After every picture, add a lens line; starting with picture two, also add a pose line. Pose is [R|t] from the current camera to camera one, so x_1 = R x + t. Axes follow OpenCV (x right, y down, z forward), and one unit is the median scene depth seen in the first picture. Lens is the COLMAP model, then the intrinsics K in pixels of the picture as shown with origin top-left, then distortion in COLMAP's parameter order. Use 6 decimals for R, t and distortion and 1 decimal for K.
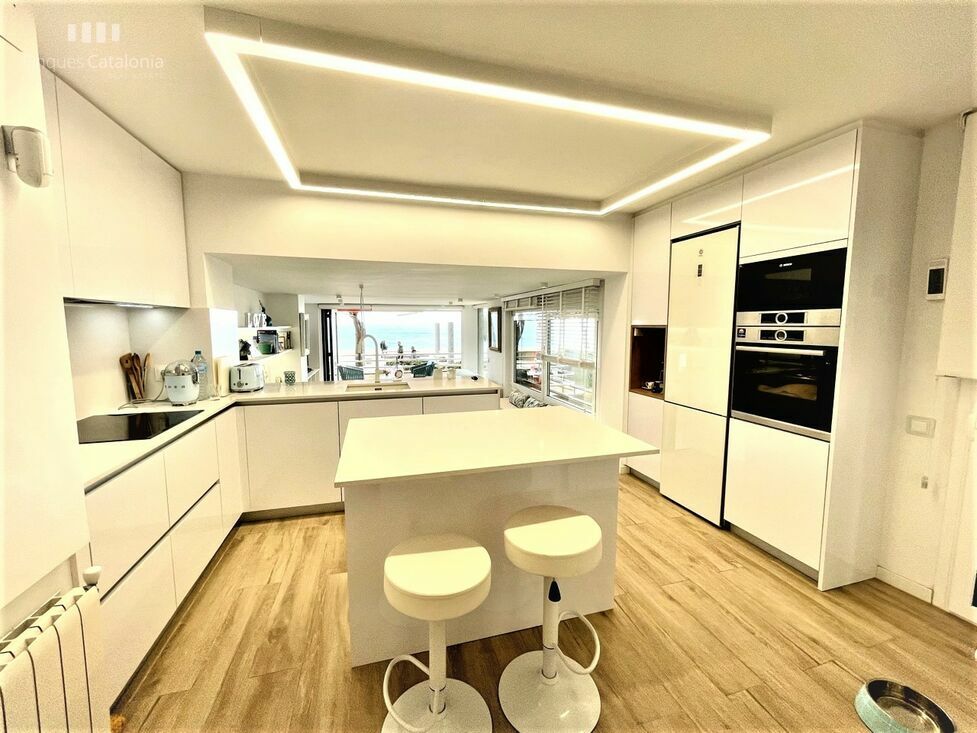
lens RADIAL K [[398.6, 0, 488.5], [0, 398.6, 366.5], [0, 0, 1]] dist [-0.000061, 0.000141]
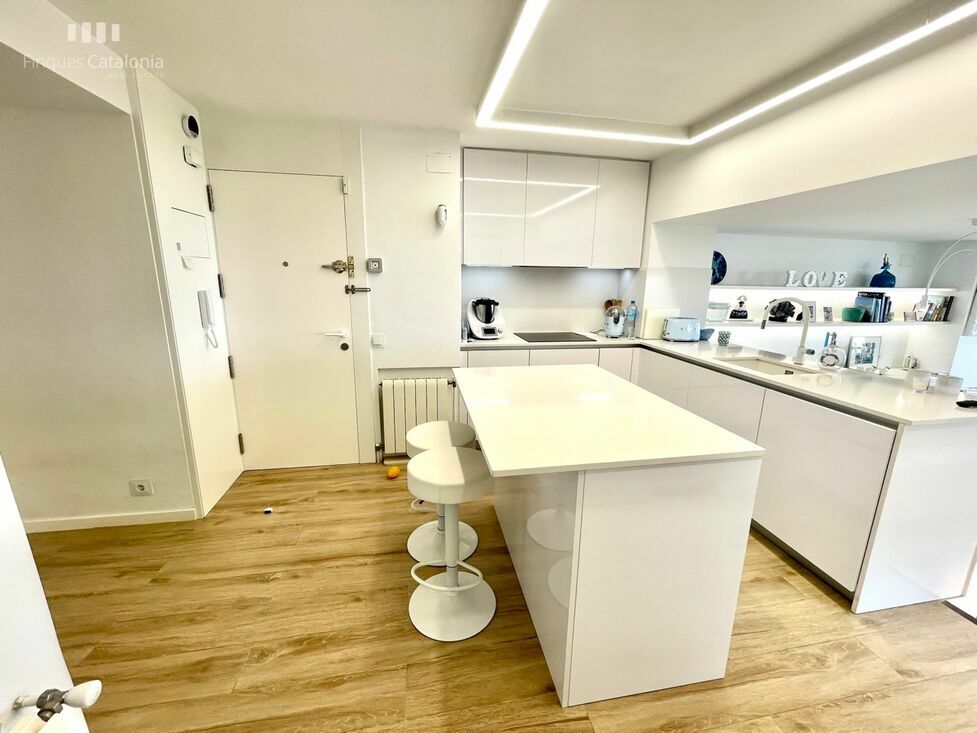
lens RADIAL K [[398.6, 0, 488.5], [0, 398.6, 366.5], [0, 0, 1]] dist [-0.000061, 0.000141]
pose [[-0.111584, 0.224605, -0.968040, 0.674091], [-0.123571, 0.963427, 0.237779, -0.084598], [0.986042, 0.146154, -0.079748, 0.660873]]
